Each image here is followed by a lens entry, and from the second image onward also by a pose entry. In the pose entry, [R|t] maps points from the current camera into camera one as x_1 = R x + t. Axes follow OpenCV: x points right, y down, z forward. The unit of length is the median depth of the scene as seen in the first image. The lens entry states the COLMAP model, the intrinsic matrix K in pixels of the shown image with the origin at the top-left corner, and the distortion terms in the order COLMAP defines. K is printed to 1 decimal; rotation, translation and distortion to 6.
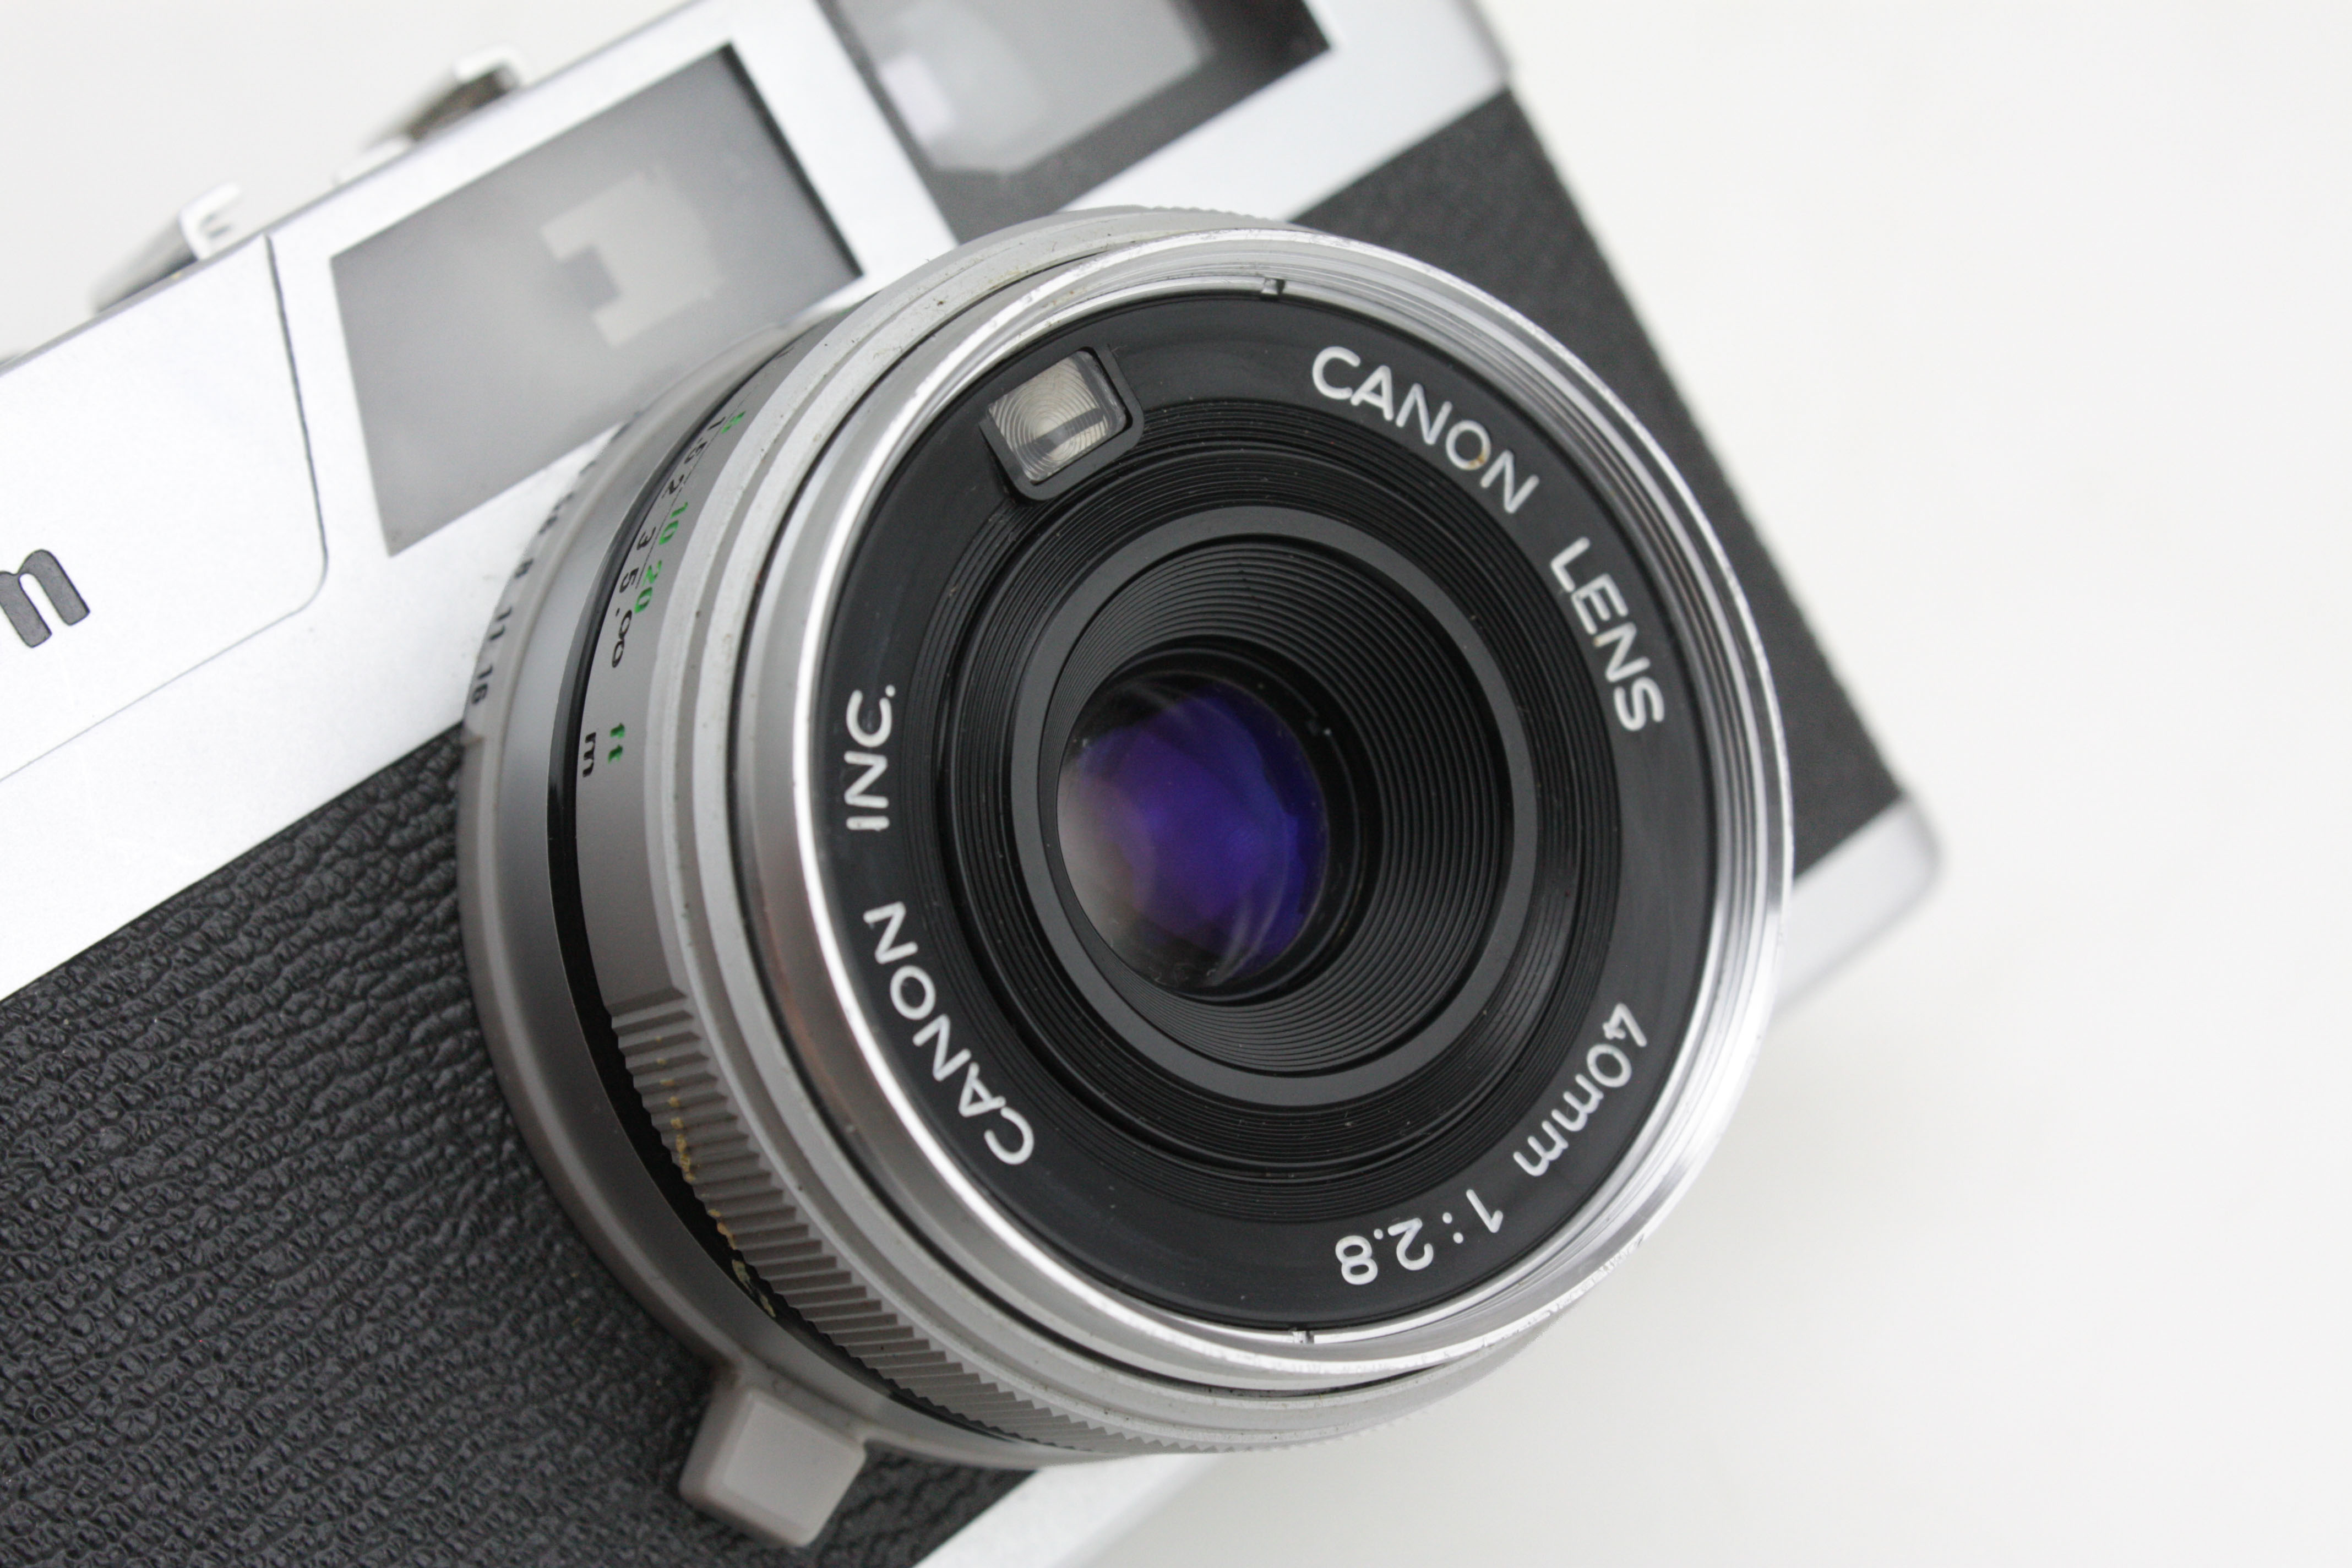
lens RADIAL K [[4653.9, 0, 1176.0], [0, 4653.9, 784.0], [0, 0, 1]] dist [-0.020488, -0.324968]
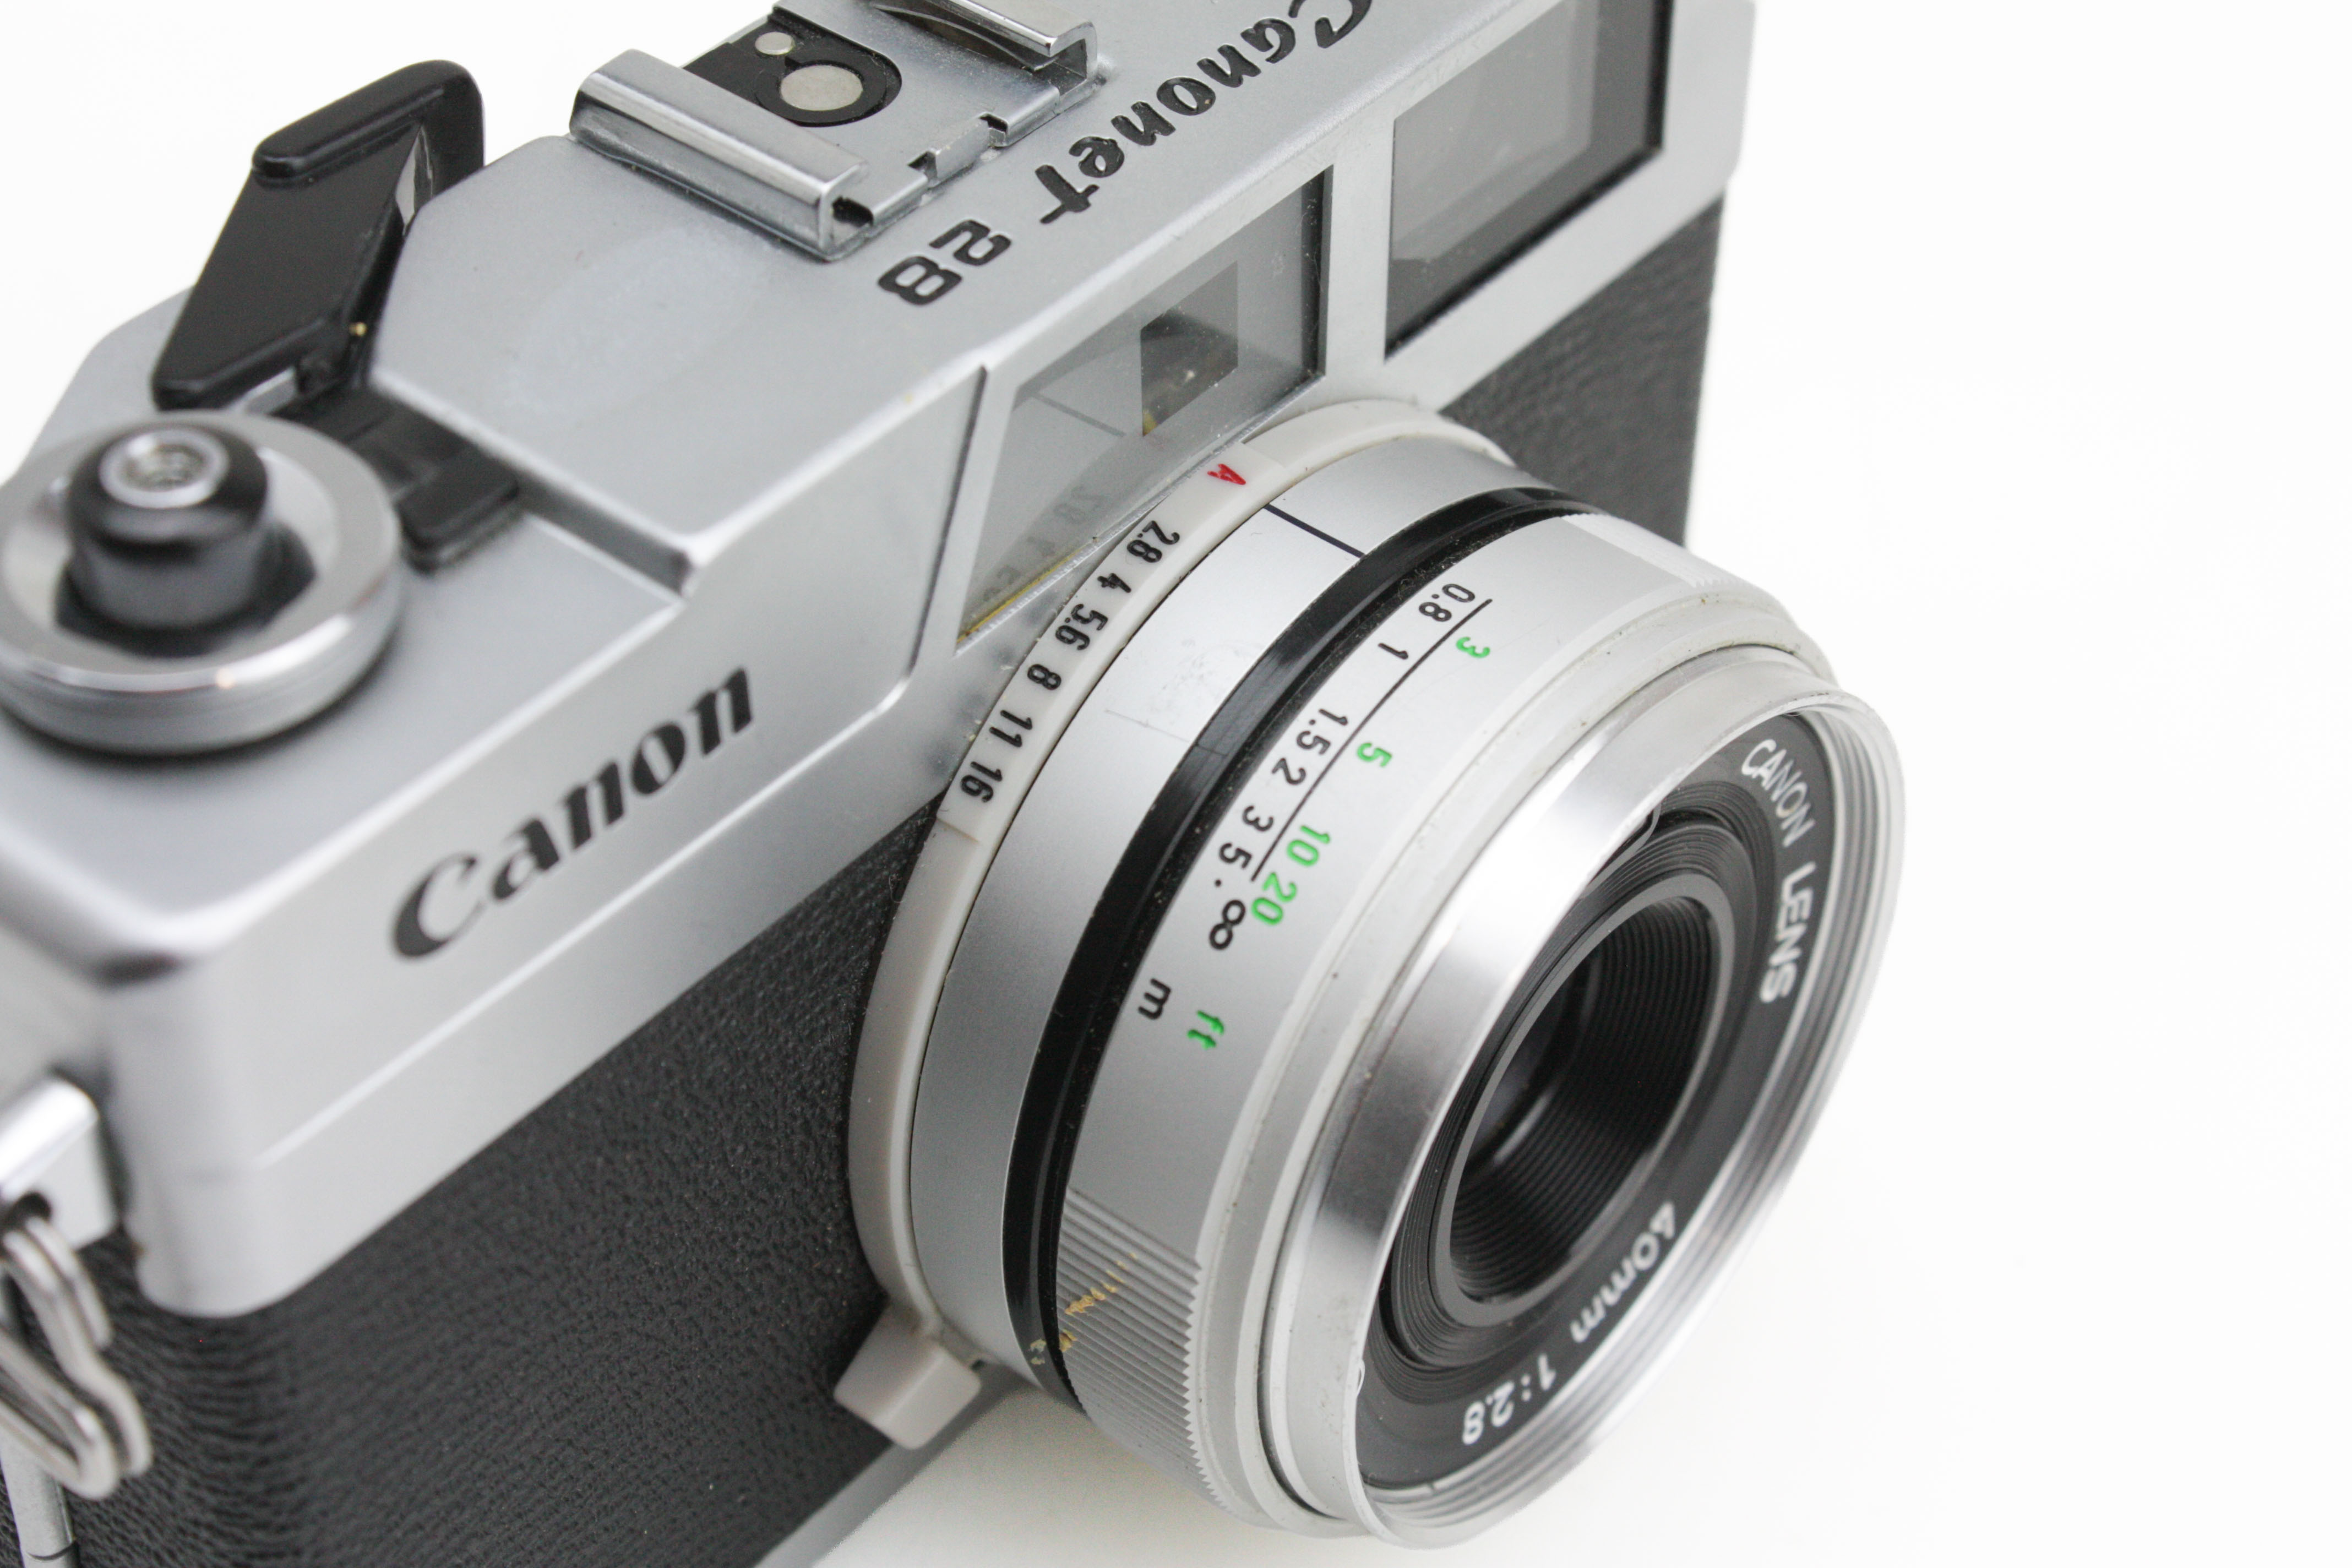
lens RADIAL K [[4653.9, 0, 1176.0], [0, 4653.9, 784.0], [0, 0, 1]] dist [-0.020488, -0.324968]
pose [[0.821058, 0.203495, 0.533342, -0.696975], [-0.435197, 0.827762, 0.354138, -0.427614], [-0.369415, -0.522876, 0.768201, 0.160752]]
